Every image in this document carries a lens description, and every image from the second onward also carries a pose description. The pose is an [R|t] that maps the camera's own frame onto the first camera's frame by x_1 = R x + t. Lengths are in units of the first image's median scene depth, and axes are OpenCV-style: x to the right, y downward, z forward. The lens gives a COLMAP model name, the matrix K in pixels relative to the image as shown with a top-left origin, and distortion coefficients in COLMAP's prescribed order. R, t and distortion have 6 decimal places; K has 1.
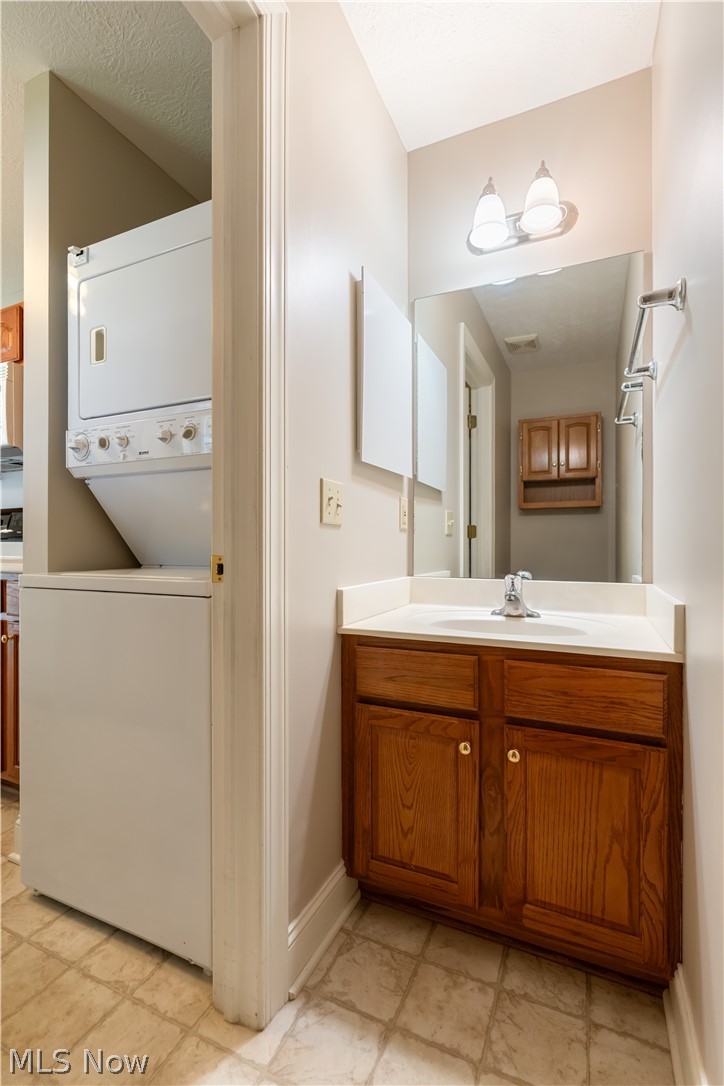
lens RADIAL K [[492.9, 0, 362.3], [0, 492.9, 546.5], [0, 0, 1]] dist [-0.006229, 0.002670]
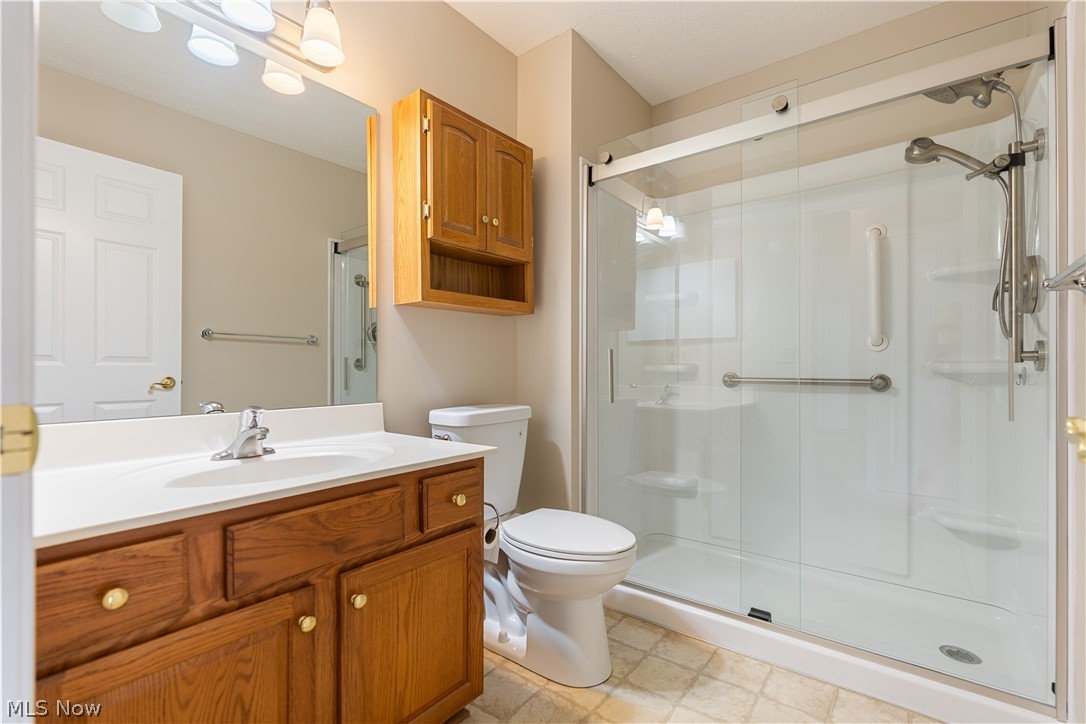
lens RADIAL K [[492.9, 0, 542.5], [0, 492.9, 366.8], [0, 0, 1]] dist [-0.006229, 0.002670]
pose [[0.233672, 0.007546, 0.972286, -0.374593], [-0.003519, 0.999970, -0.006916, -0.003544], [-0.972309, -0.001805, 0.233691, 0.336680]]
